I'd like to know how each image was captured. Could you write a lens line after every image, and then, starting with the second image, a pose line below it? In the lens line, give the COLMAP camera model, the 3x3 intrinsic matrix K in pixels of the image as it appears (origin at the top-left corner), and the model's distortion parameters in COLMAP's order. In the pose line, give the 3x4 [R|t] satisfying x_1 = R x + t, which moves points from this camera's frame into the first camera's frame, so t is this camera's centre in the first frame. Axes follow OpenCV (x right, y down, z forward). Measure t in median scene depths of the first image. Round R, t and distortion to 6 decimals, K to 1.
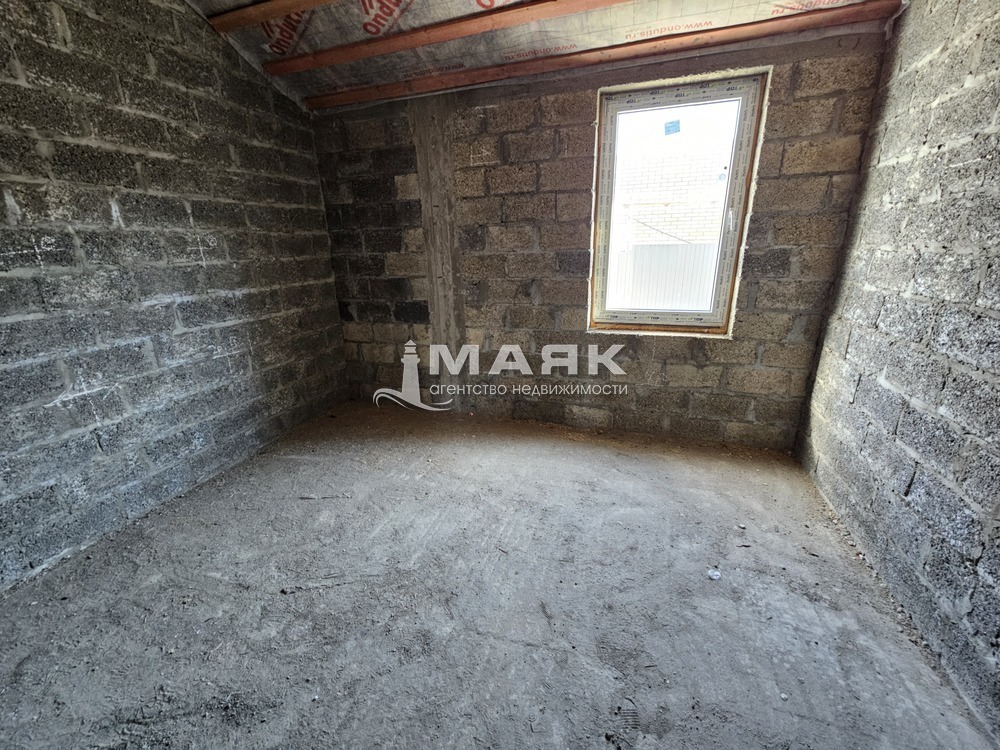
lens RADIAL K [[409.0, 0, 499.9], [0, 409.0, 374.6], [0, 0, 1]] dist [-0.001979, -0.000216]
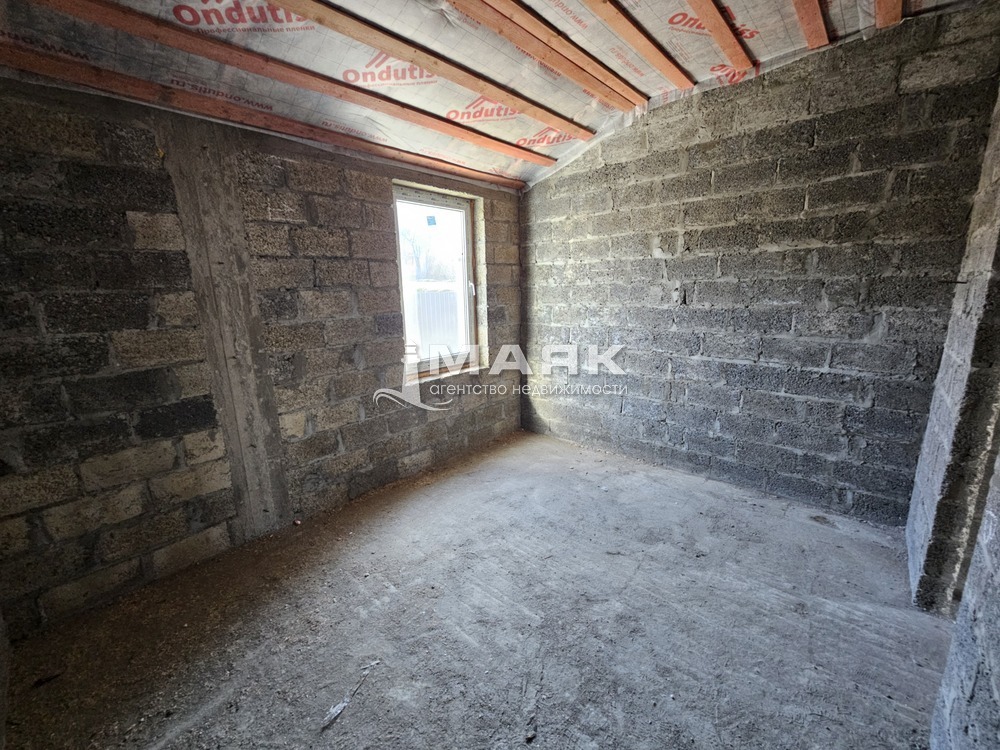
lens RADIAL K [[409.0, 0, 499.0], [0, 409.0, 374.7], [0, 0, 1]] dist [-0.001979, -0.000216]
pose [[0.390791, -0.177206, 0.903261, -0.682101], [0.295603, 0.953477, 0.059167, -0.125361], [-0.871723, 0.243884, 0.424993, 0.323093]]
